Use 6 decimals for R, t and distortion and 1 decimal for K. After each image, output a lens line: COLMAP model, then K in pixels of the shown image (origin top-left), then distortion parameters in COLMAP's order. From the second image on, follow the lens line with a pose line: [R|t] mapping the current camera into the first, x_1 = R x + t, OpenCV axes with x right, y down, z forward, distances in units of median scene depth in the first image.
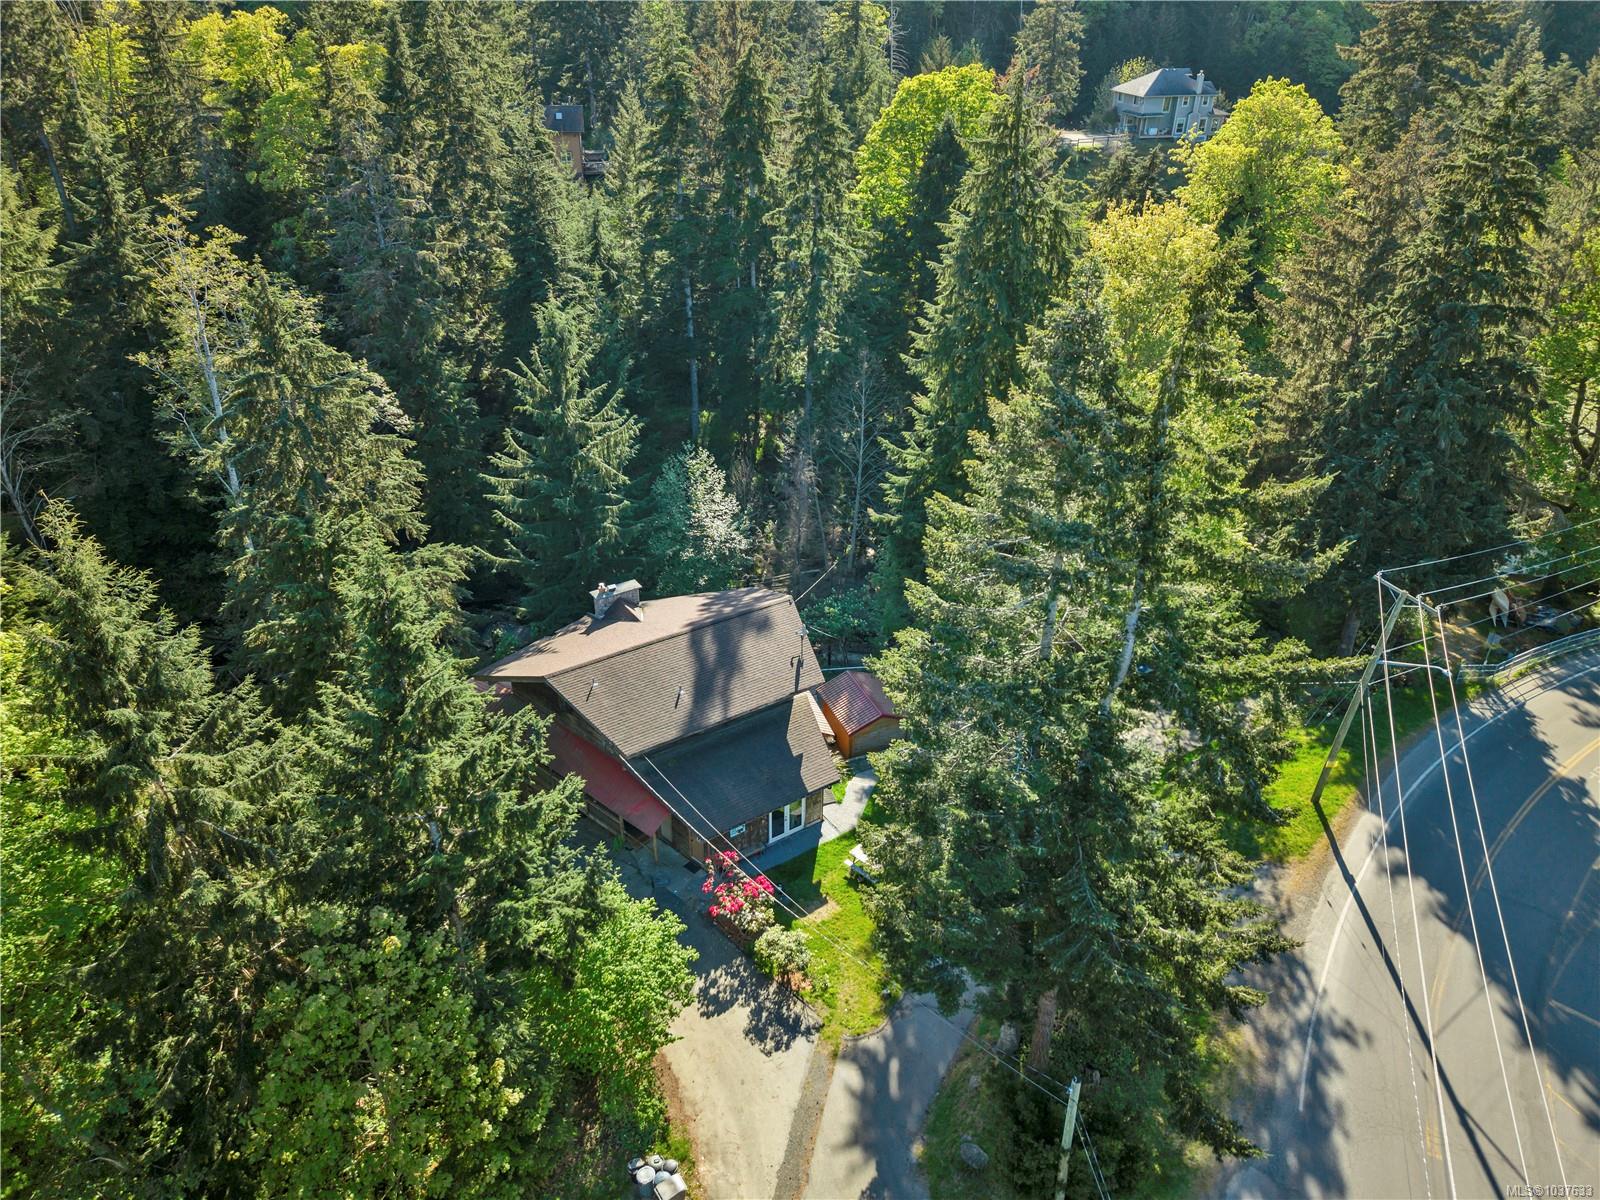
lens RADIAL K [[1123.9, 0, 800.4], [0, 1123.9, 606.1], [0, 0, 1]] dist [0.001957, 0.002383]
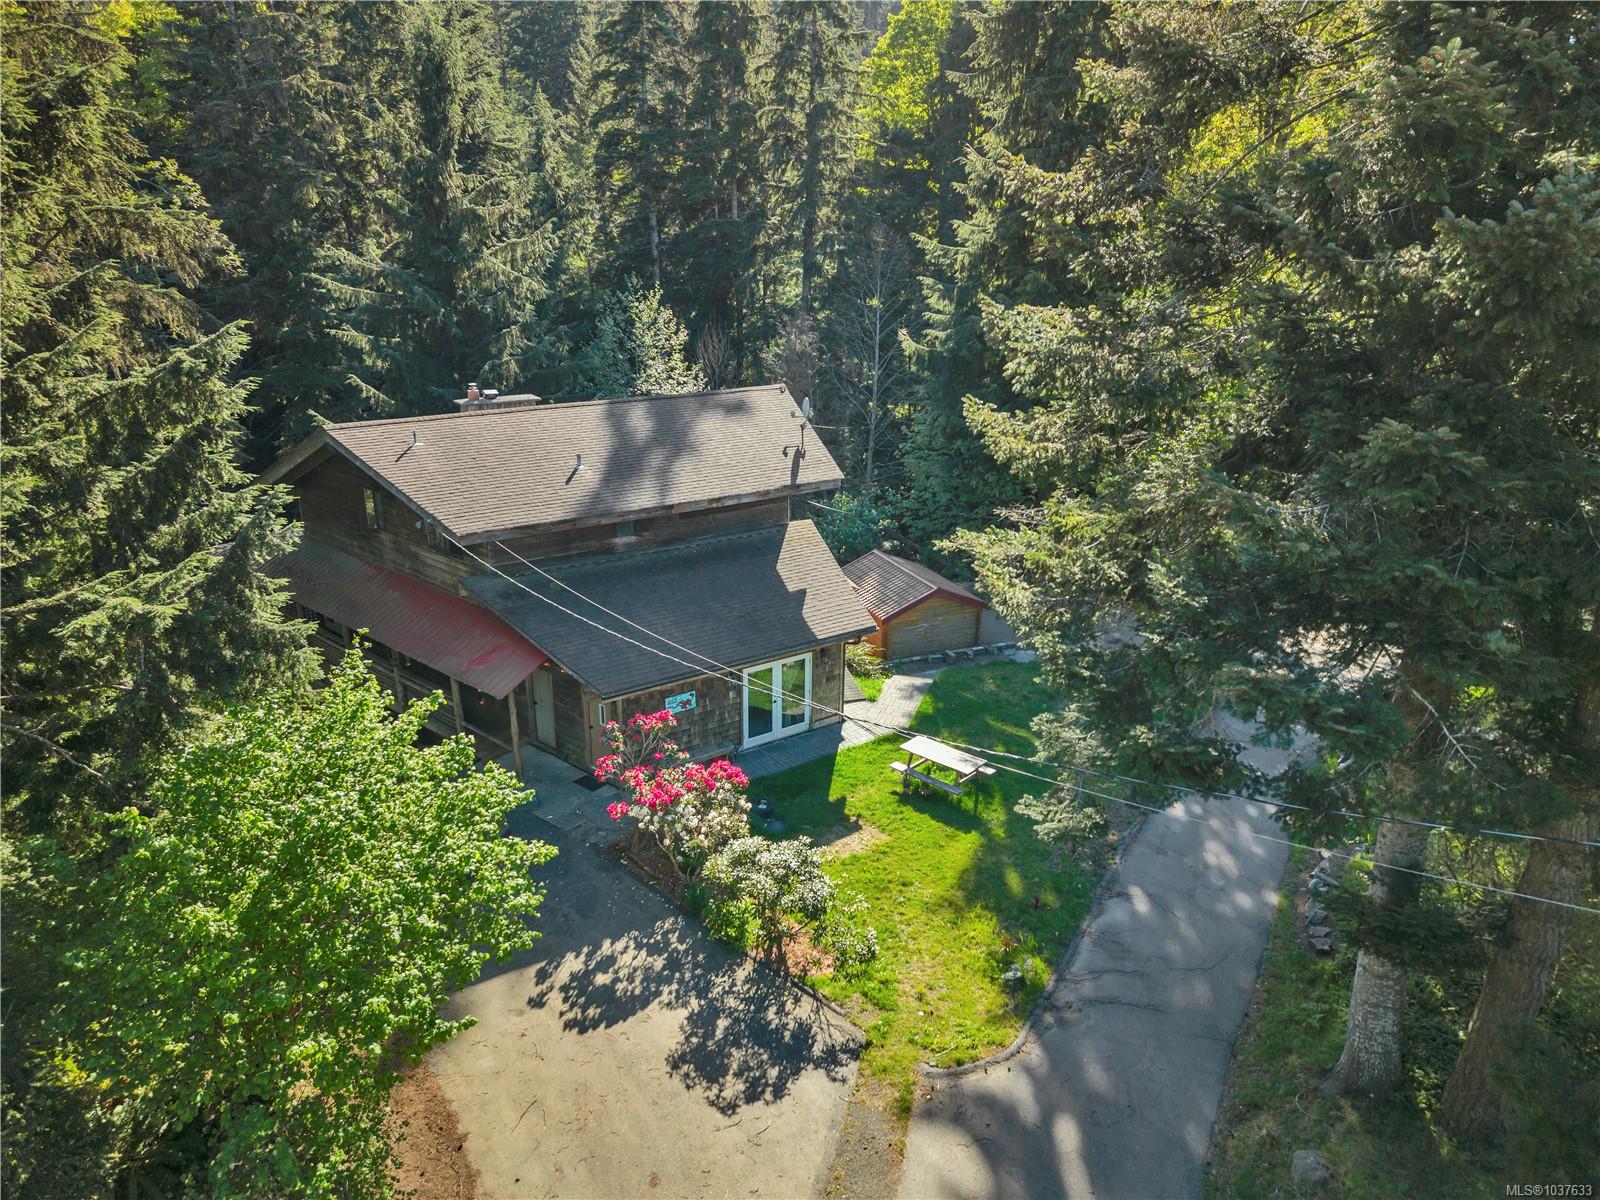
lens RADIAL K [[1123.9, 0, 798.9], [0, 1123.9, 592.6], [0, 0, 1]] dist [0.001957, 0.002383]
pose [[0.999962, -0.005754, 0.006563, -0.005723], [0.006858, 0.983088, -0.183004, 0.275383], [-0.005399, 0.183042, 0.983090, 0.552571]]
